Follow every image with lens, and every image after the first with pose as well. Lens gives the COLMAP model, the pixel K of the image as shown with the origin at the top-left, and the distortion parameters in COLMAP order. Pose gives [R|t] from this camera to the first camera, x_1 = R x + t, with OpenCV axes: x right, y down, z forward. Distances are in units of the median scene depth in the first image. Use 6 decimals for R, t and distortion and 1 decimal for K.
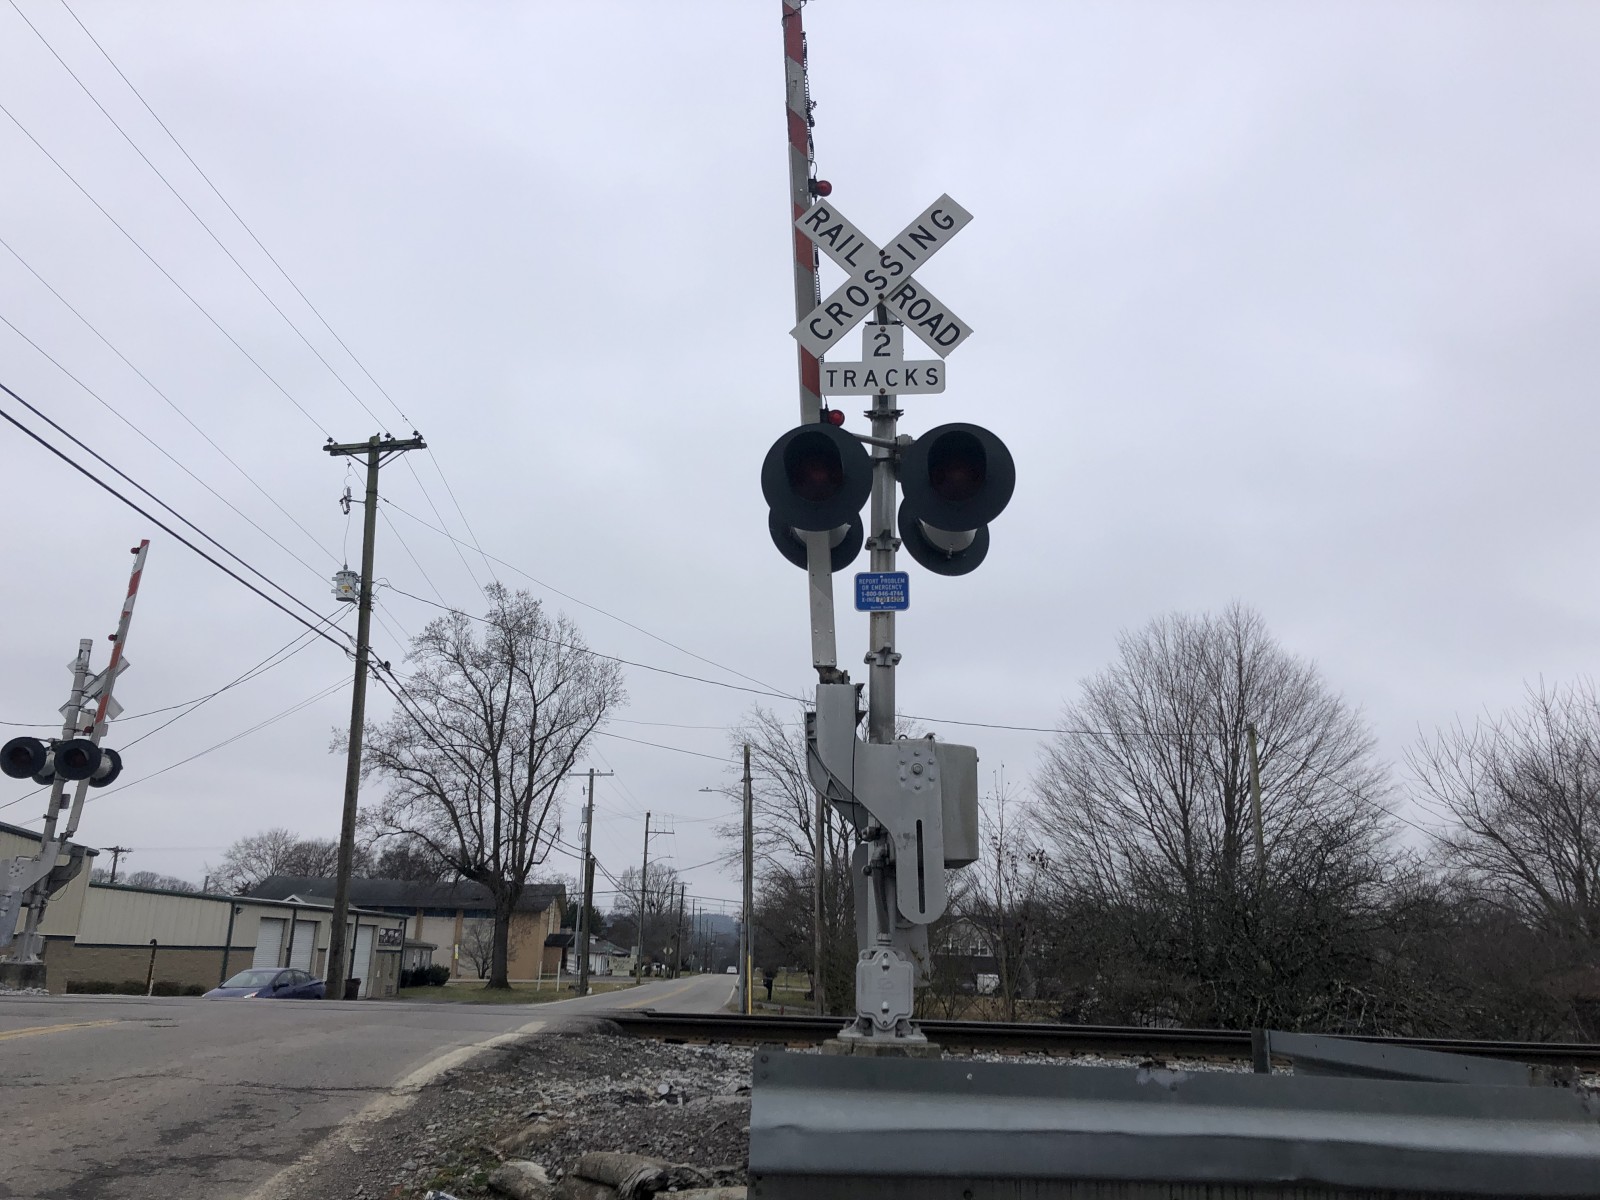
lens RADIAL K [[1279.8, 0, 802.0], [0, 1279.8, 551.0], [0, 0, 1]] dist [0.000148, -0.001813]
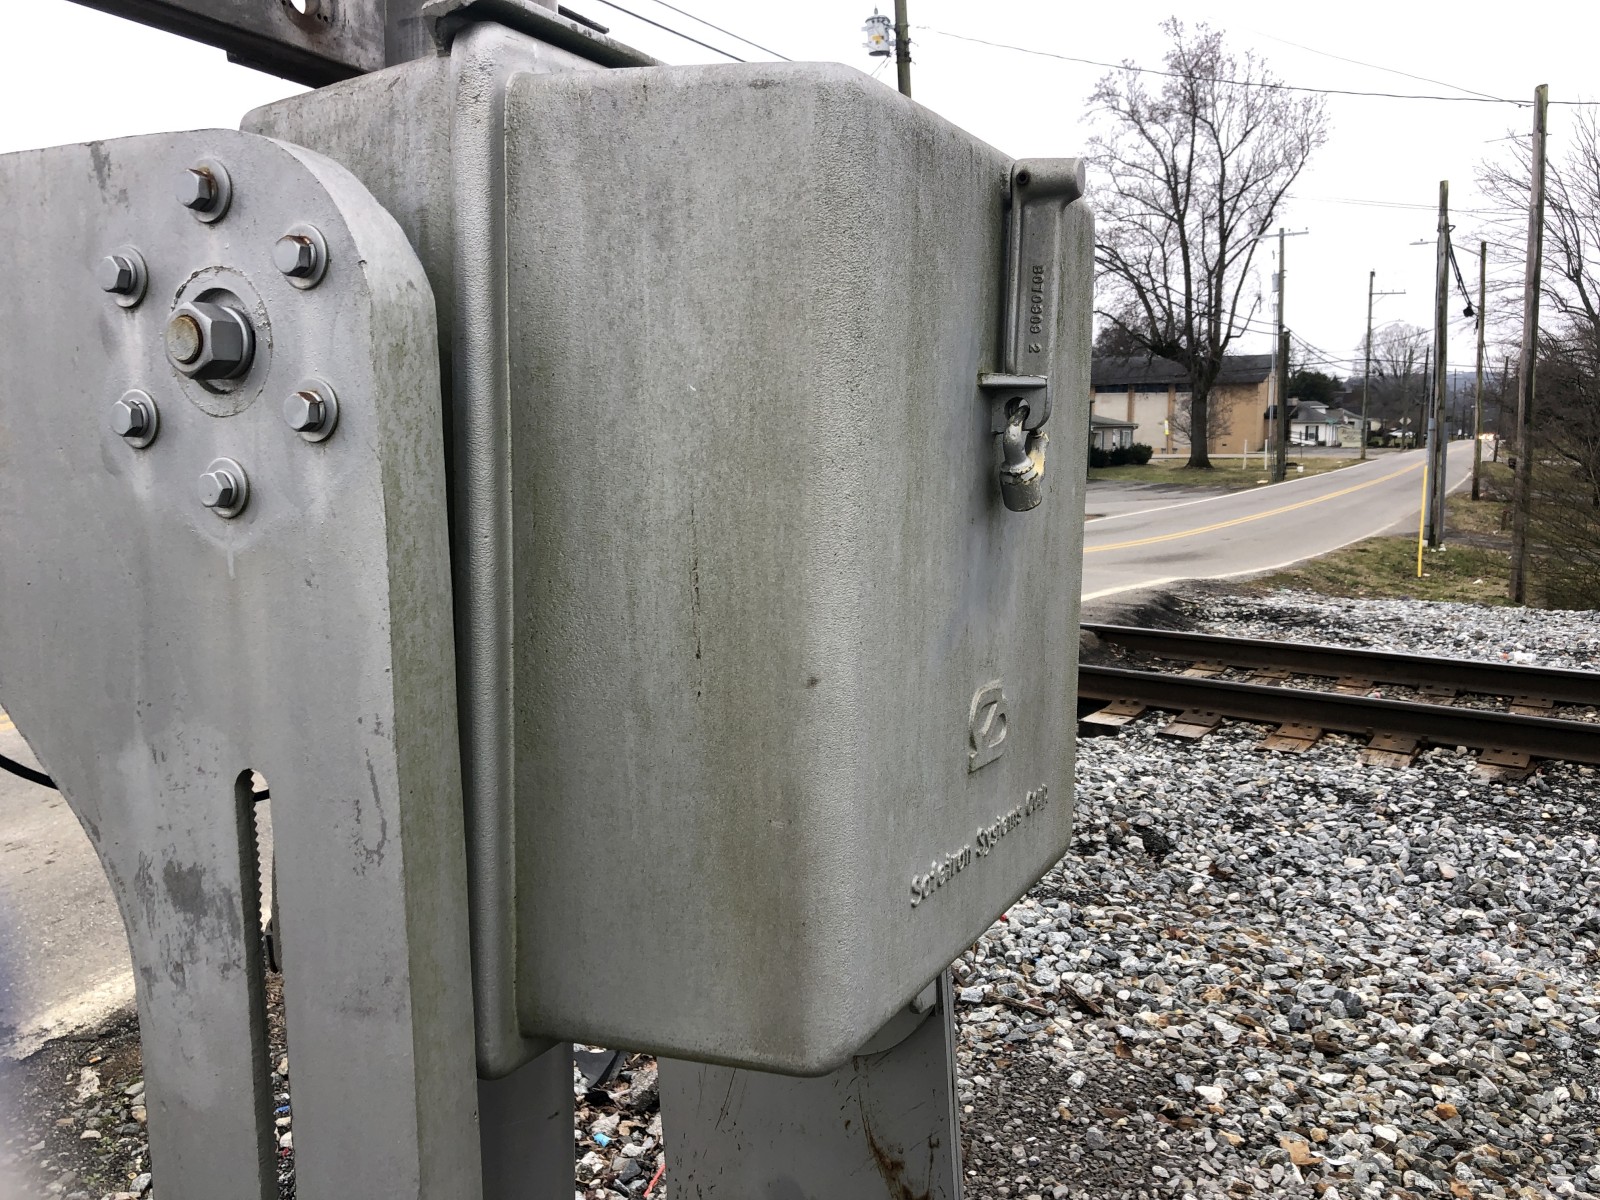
lens RADIAL K [[1306.7, 0, 801.4], [0, 1306.7, 594.6], [0, 0, 1]] dist [-0.105240, 0.169350]
pose [[0.854100, 0.048528, -0.517839, 0.013774], [0.175910, 0.910009, 0.375418, 0.011252], [0.489457, -0.411738, 0.768703, 0.066210]]
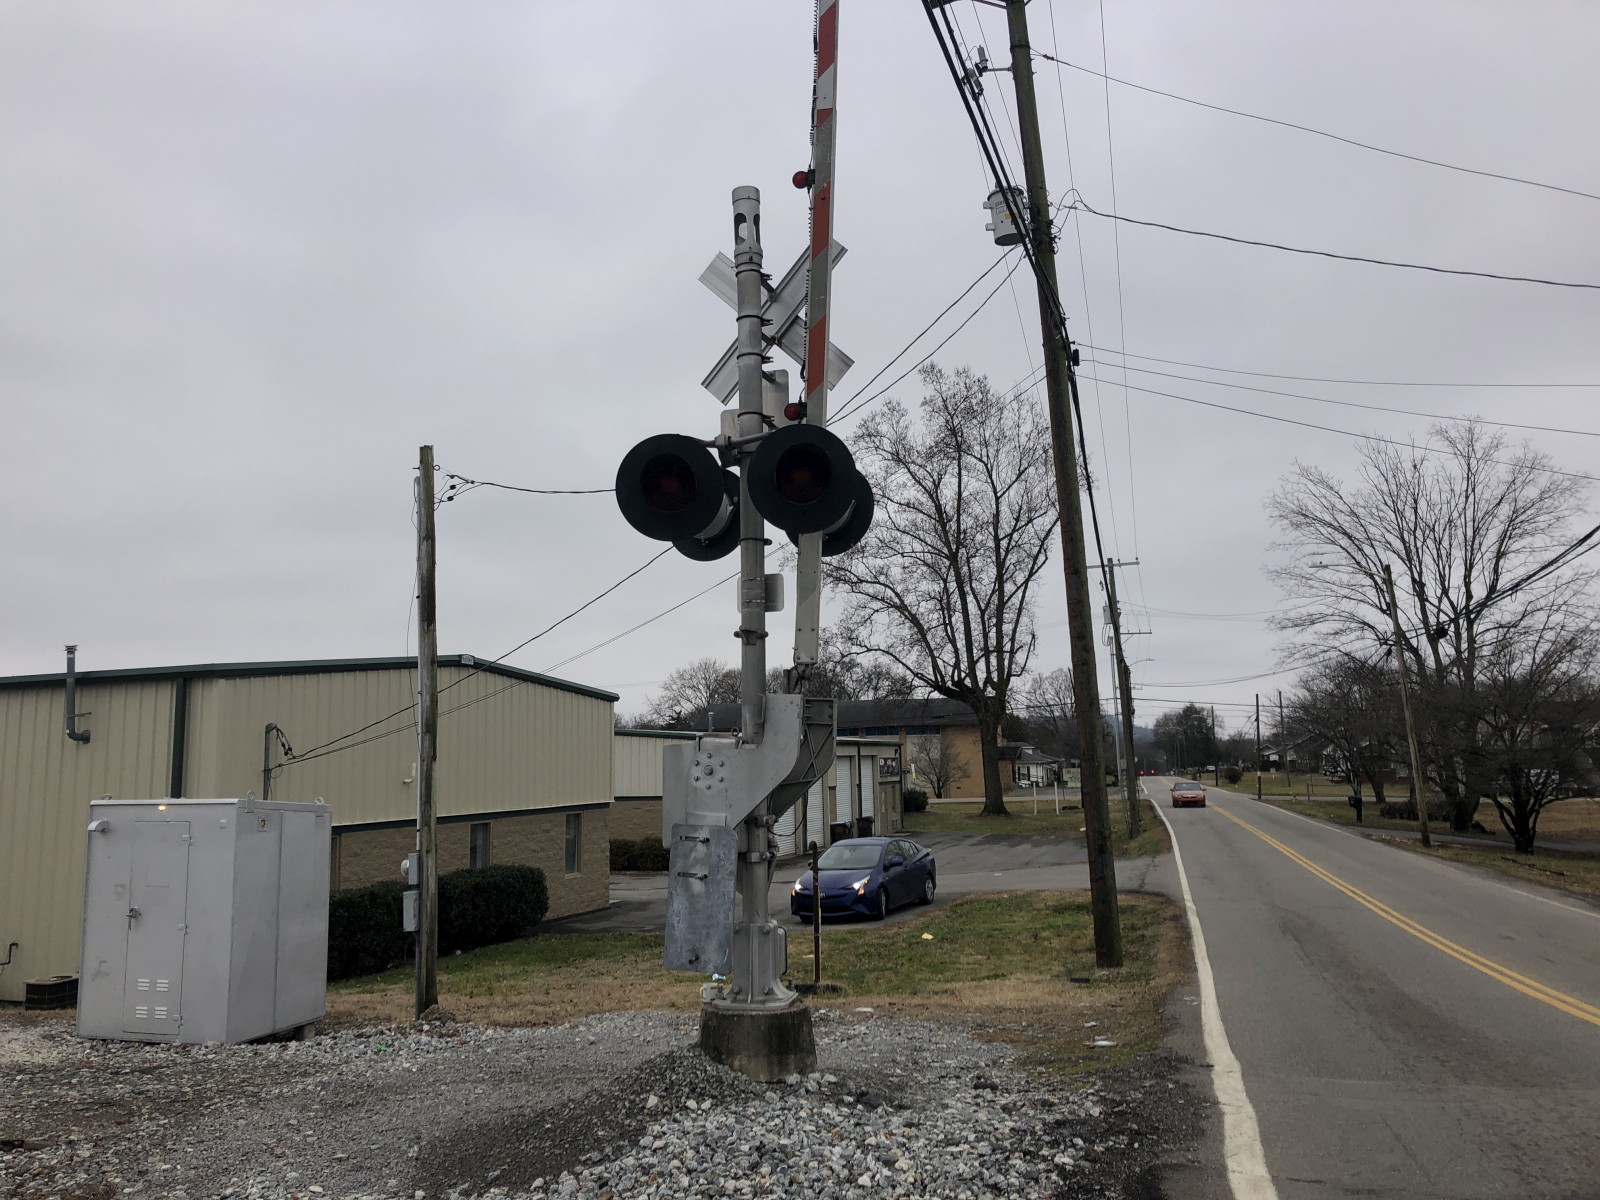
lens RADIAL K [[1285.0, 0, 798.1], [0, 1285.0, 591.9], [0, 0, 1]] dist [0.005464, -0.001738]
pose [[0.956395, -0.081133, -0.280580, -0.098266], [0.129366, 0.978946, 0.157888, 0.028788], [0.261863, -0.187301, 0.946755, 0.134763]]
